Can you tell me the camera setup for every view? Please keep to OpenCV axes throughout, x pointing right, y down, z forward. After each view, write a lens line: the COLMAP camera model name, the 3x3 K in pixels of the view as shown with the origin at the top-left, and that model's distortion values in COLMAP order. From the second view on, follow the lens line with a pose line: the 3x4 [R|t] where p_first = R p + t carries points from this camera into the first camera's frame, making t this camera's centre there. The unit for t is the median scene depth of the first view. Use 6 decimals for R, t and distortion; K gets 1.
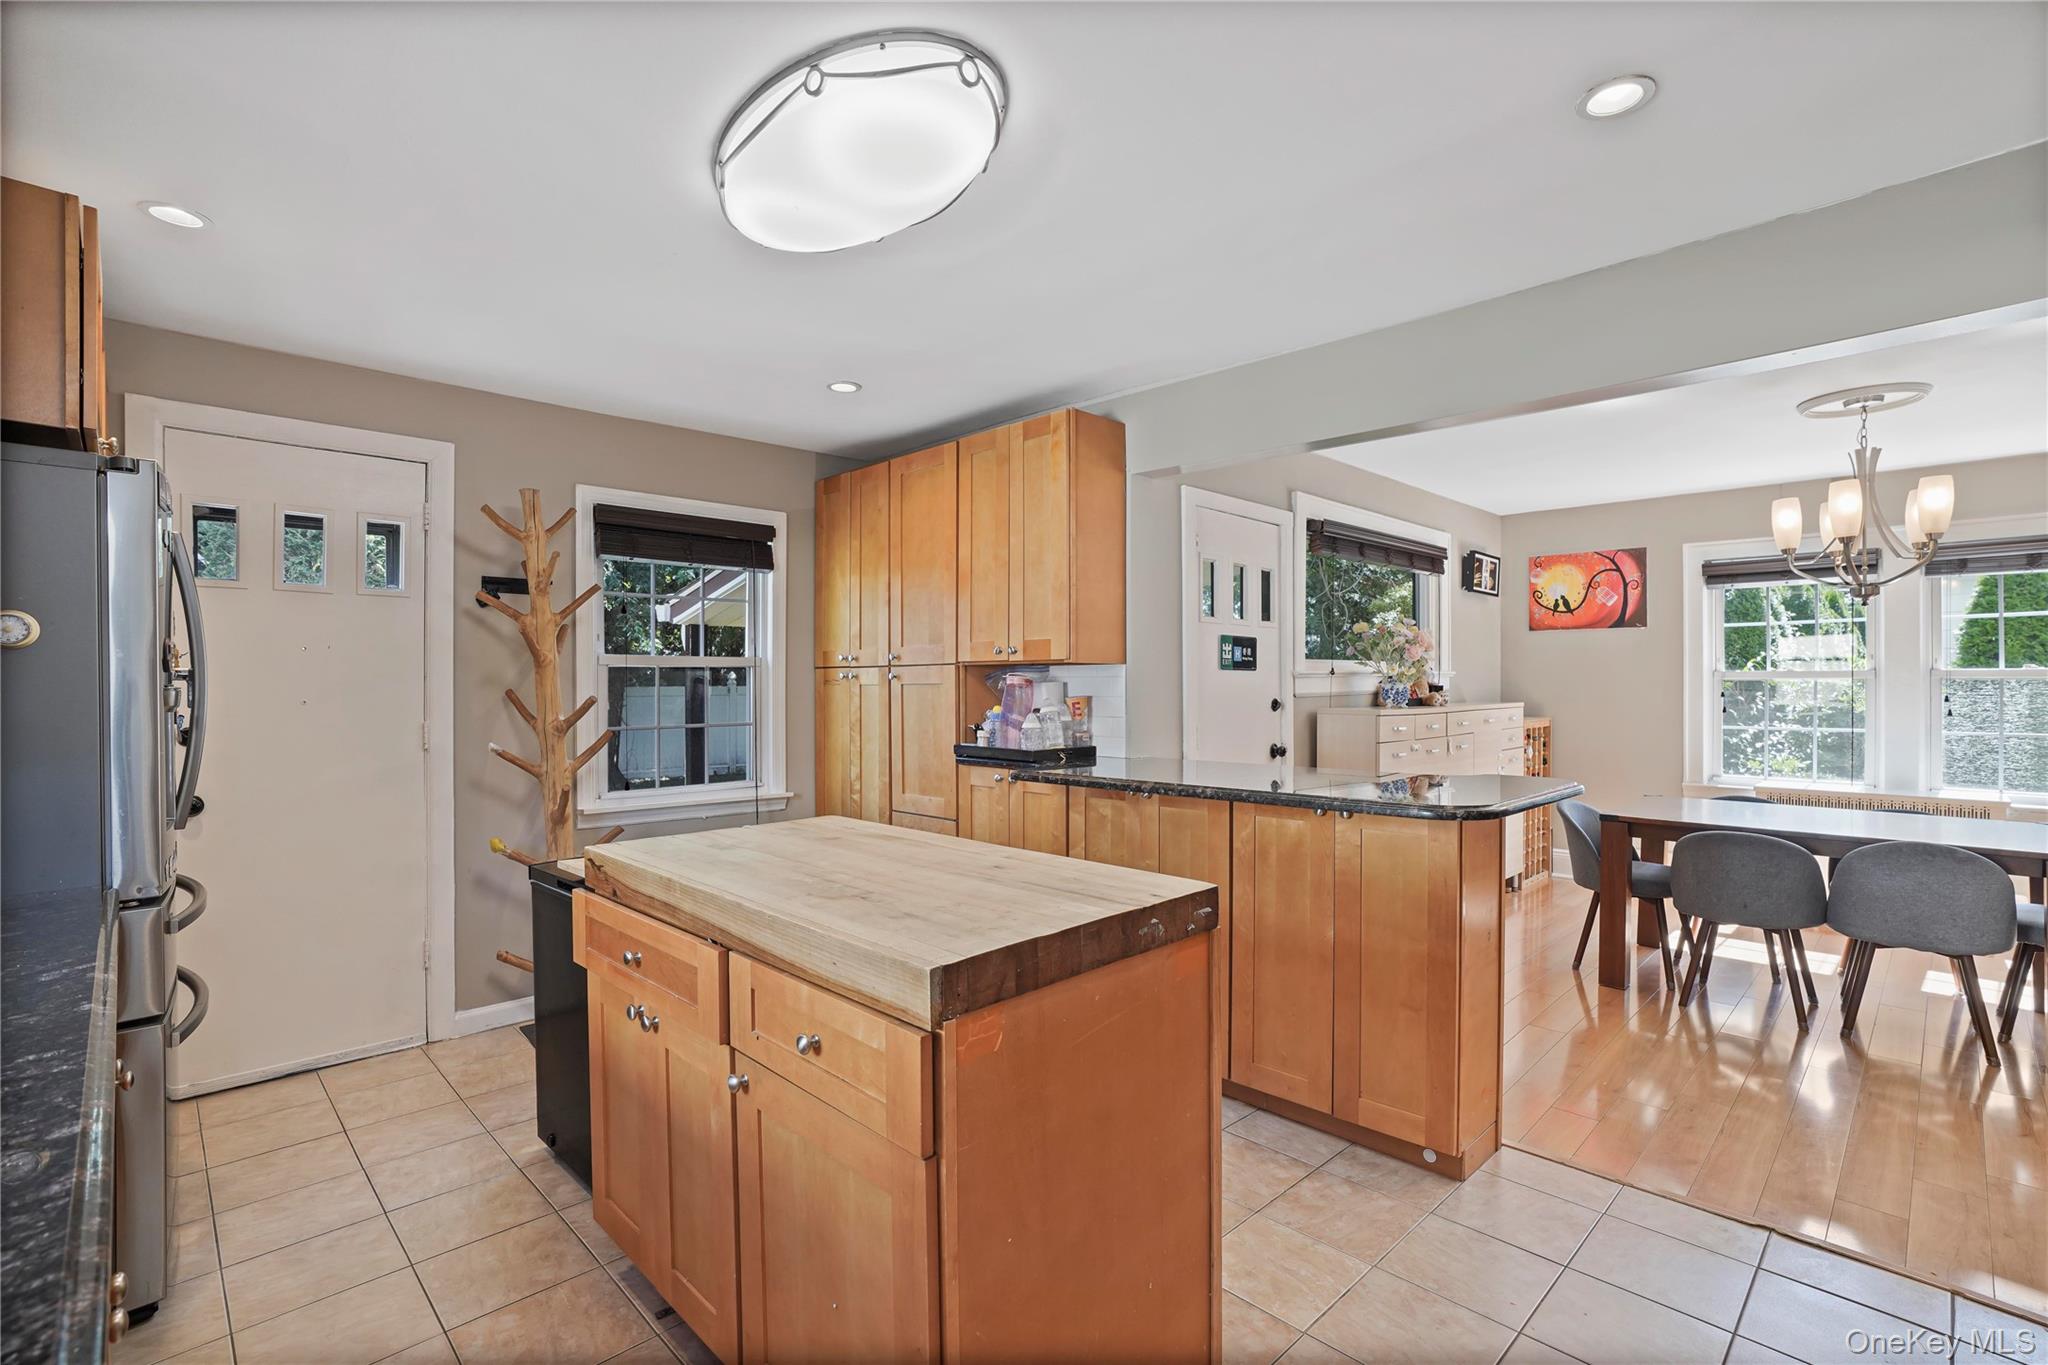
lens RADIAL K [[919.3, 0, 1012.1], [0, 919.3, 688.3], [0, 0, 1]] dist [-0.051870, 0.025887]
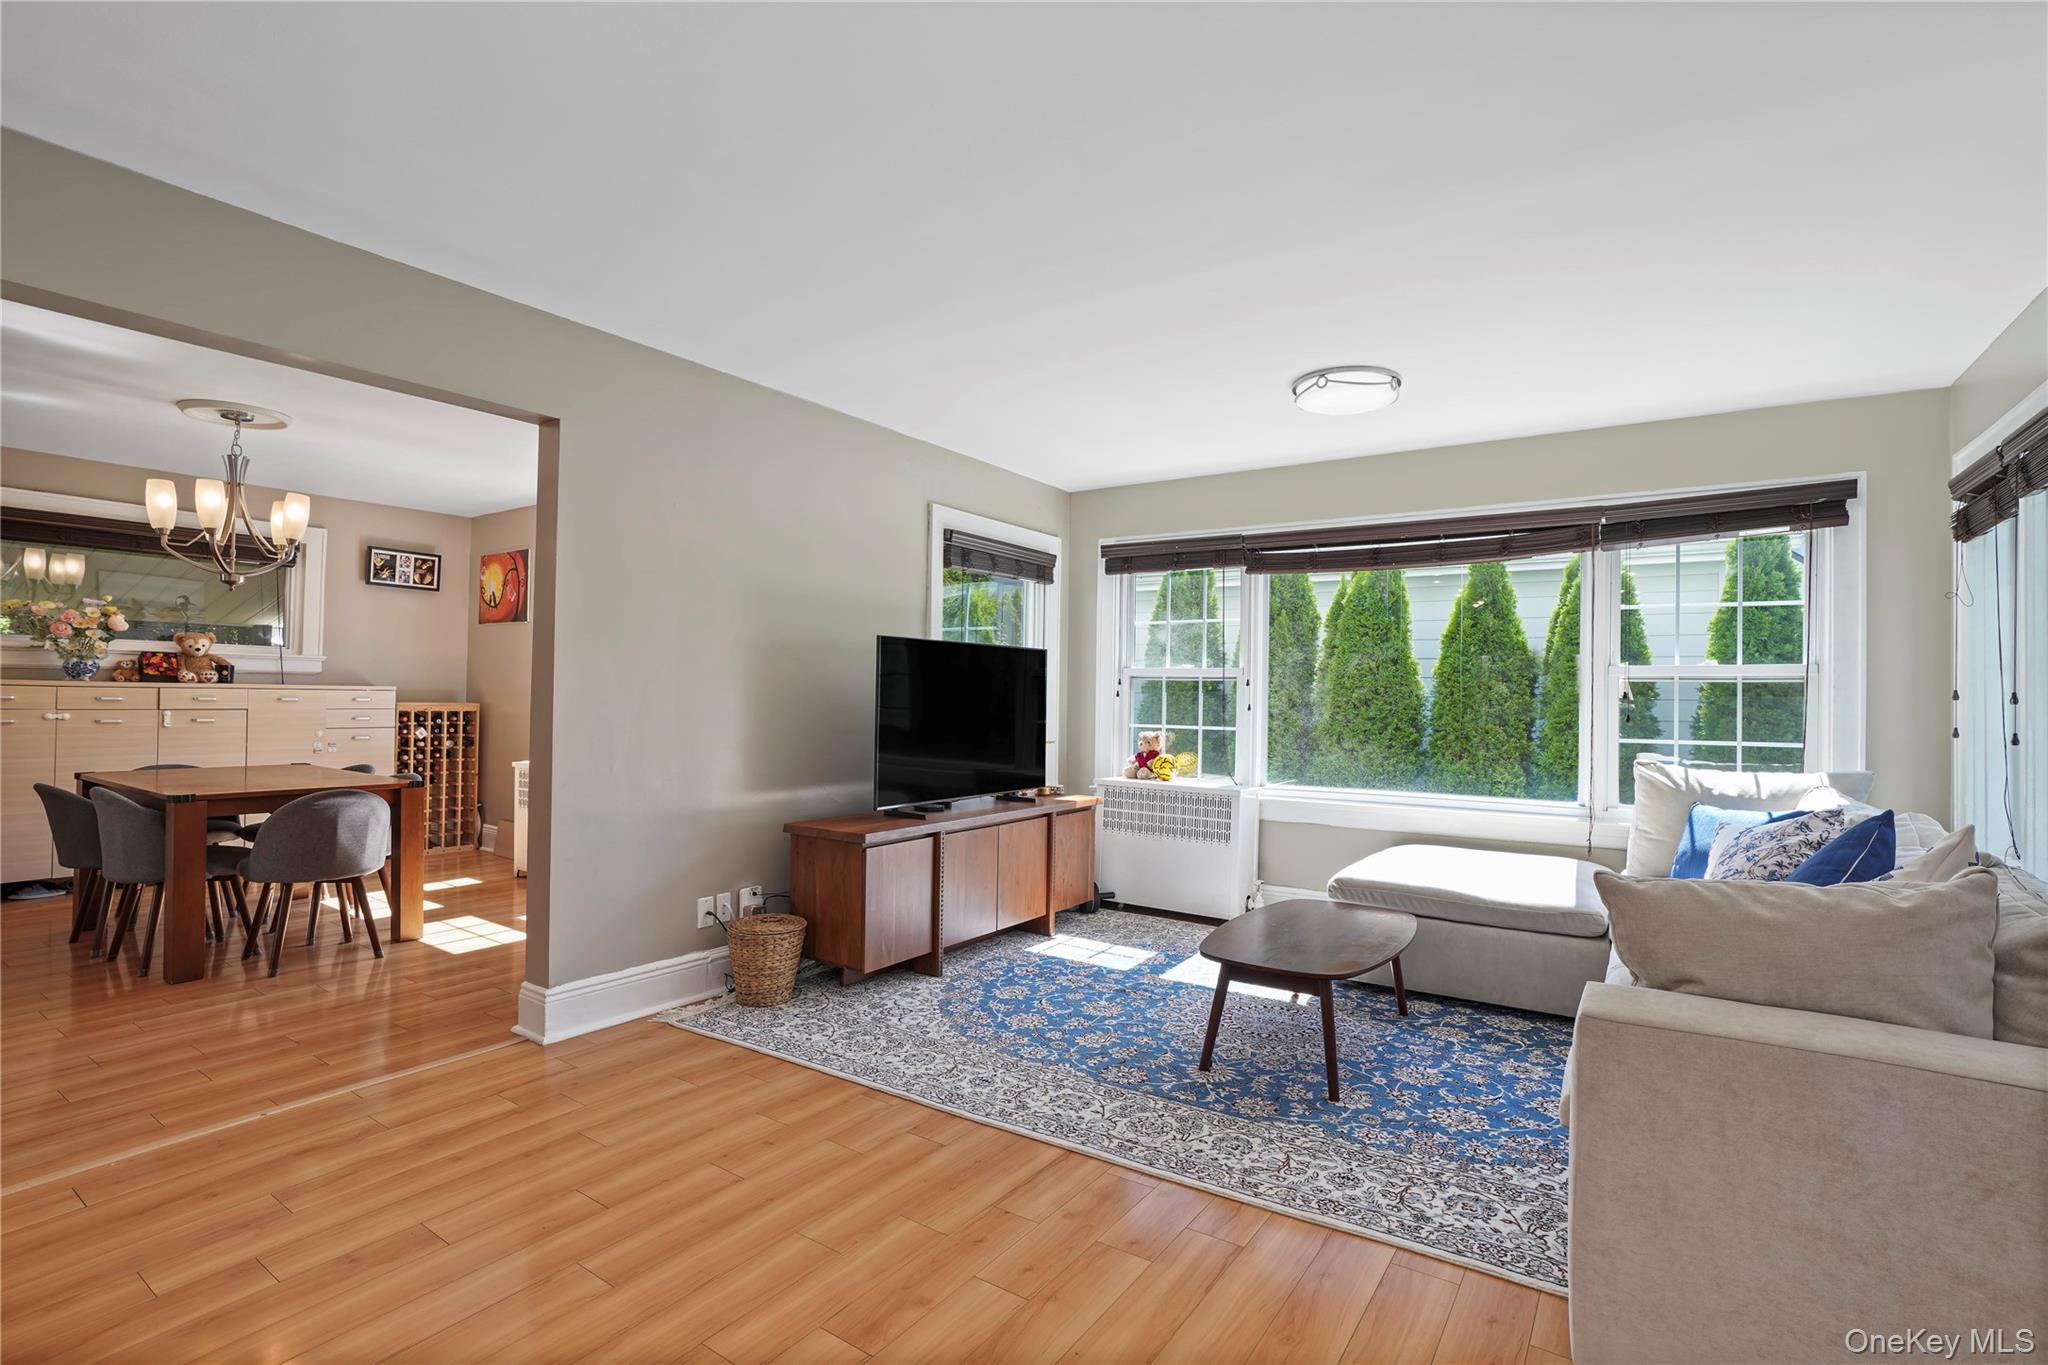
lens RADIAL K [[919.3, 0, 1012.1], [0, 919.3, 688.3], [0, 0, 1]] dist [-0.051870, 0.025887]
pose [[0.973283, 0.023630, 0.228391, 1.335072], [-0.019881, 0.999627, -0.018704, 0.029739], [-0.228748, 0.013664, 0.973390, -0.280792]]
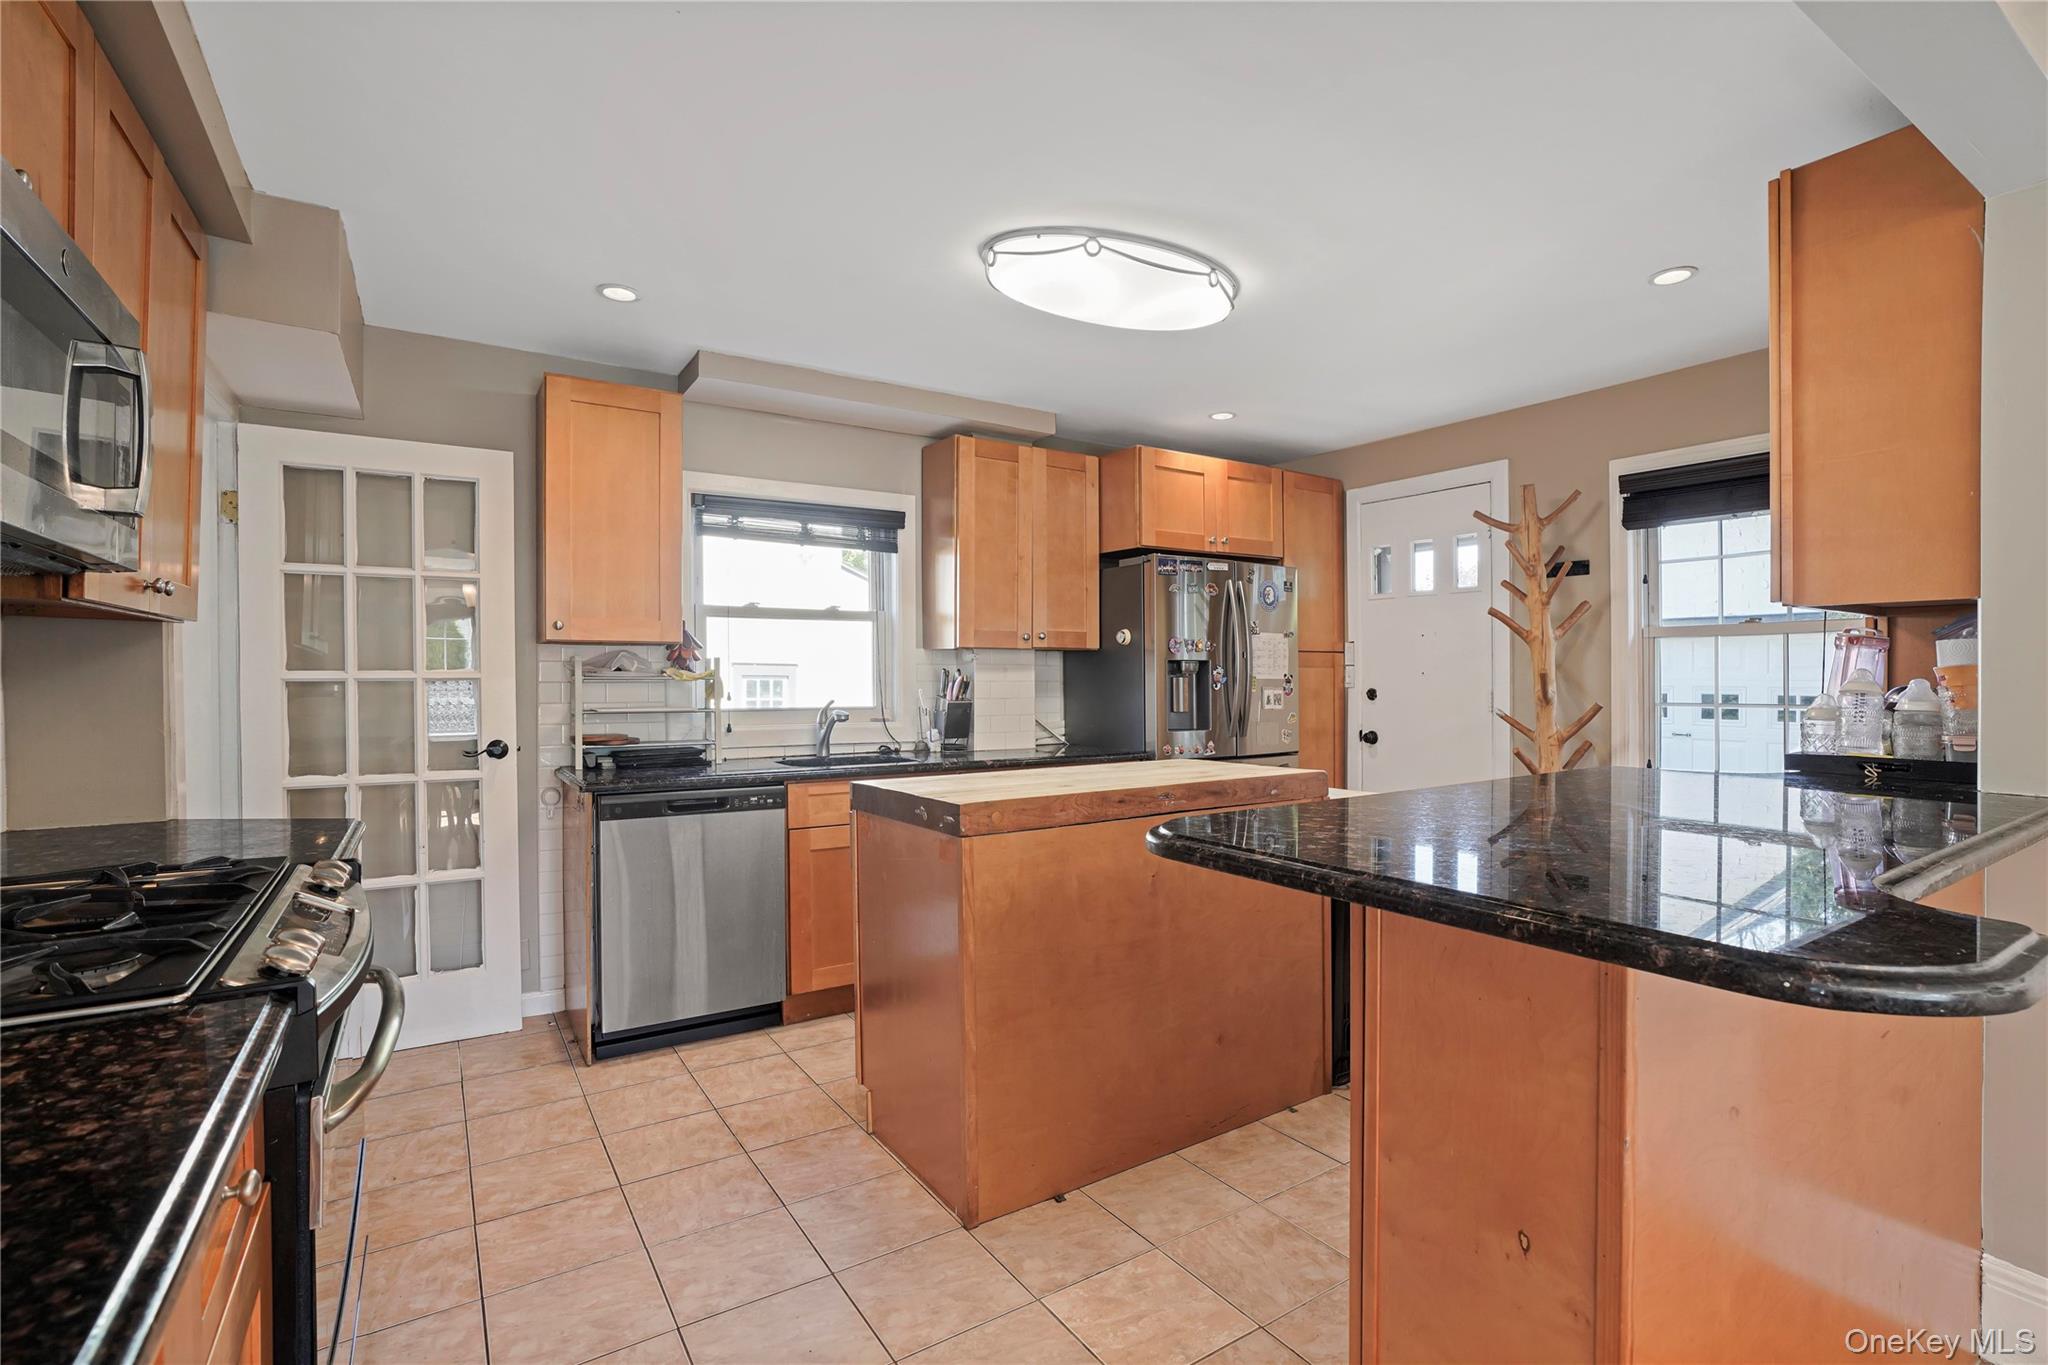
lens RADIAL K [[945.4, 0, 1032.2], [0, 945.4, 691.8], [0, 0, 1]] dist [-0.056190, 0.031962]
pose [[-0.187284, 0.019826, -0.982106, 0.558679], [-0.003602, 0.999776, 0.020870, 0.010773], [0.982299, 0.007447, -0.187170, 0.486761]]
